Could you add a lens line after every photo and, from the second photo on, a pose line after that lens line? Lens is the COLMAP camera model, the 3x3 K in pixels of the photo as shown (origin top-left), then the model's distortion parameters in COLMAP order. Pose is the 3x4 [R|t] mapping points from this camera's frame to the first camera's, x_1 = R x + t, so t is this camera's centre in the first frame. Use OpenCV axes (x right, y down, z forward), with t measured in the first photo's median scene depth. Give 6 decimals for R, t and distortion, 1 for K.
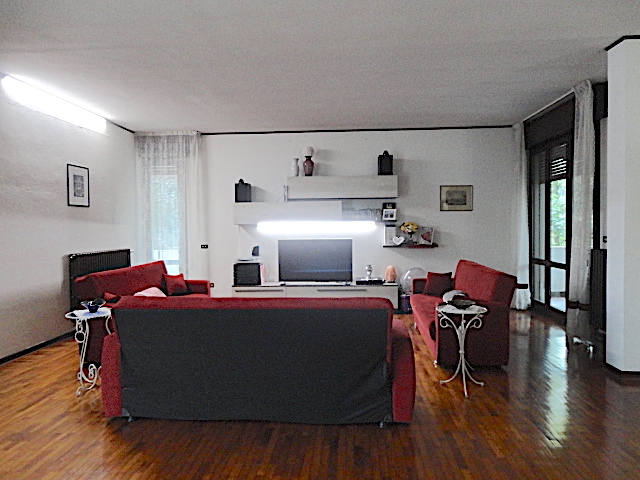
lens RADIAL K [[468.6, 0, 321.3], [0, 468.6, 236.1], [0, 0, 1]] dist [-0.006601, -0.002897]
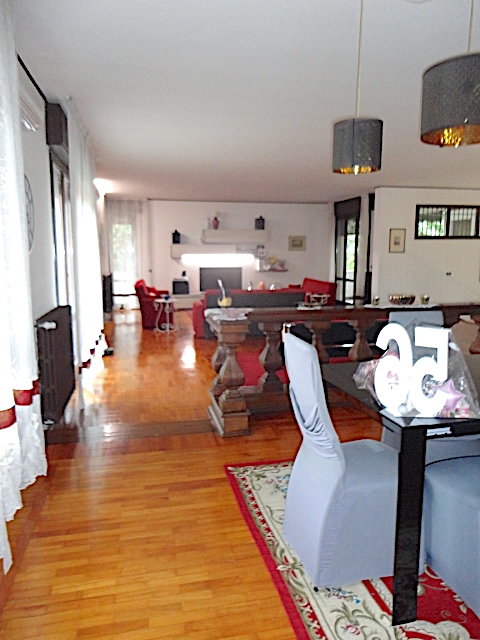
lens RADIAL K [[468.6, 0, 238.9], [0, 468.6, 321.9], [0, 0, 1]] dist [-0.006601, -0.002897]
pose [[0.965204, -0.027480, 0.260051, -0.395372], [-0.003983, 0.992803, 0.119693, 0.001923], [-0.261468, -0.116564, 0.958148, -0.673238]]
